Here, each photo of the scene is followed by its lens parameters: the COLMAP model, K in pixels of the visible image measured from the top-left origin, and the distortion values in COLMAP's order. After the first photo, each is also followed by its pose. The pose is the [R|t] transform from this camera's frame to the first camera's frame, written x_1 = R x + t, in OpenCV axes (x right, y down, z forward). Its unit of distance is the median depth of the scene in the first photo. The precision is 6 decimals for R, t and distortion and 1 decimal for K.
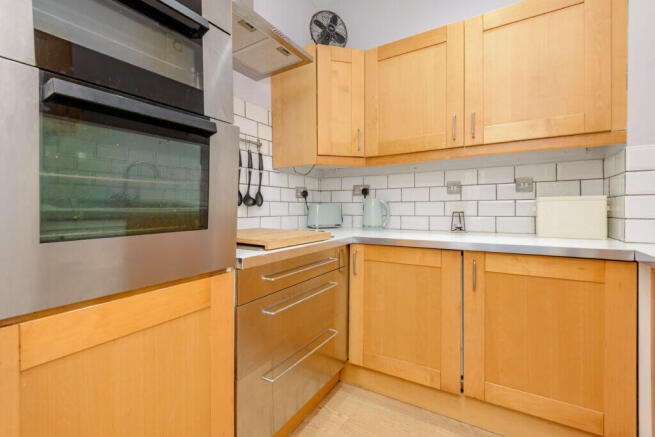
lens RADIAL K [[300.2, 0, 327.9], [0, 300.2, 214.2], [0, 0, 1]] dist [0.011984, -0.001948]
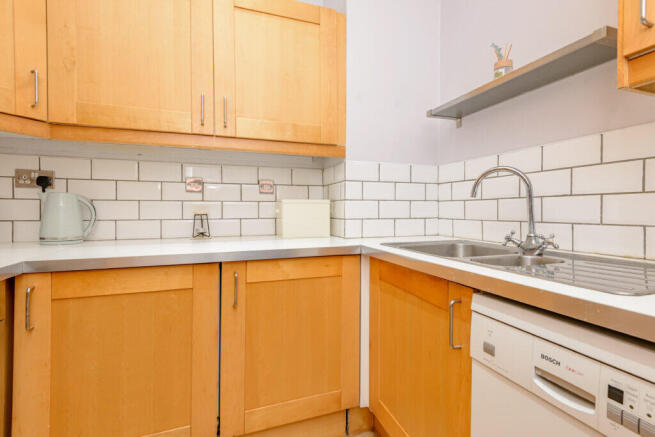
lens RADIAL K [[300.2, 0, 328.4], [0, 300.2, 213.7], [0, 0, 1]] dist [0.011984, -0.001948]
pose [[0.613330, -0.005065, 0.789811, -0.009687], [0.010538, 0.999943, -0.001772, -0.004805], [-0.789757, 0.009410, 0.613348, 0.247052]]
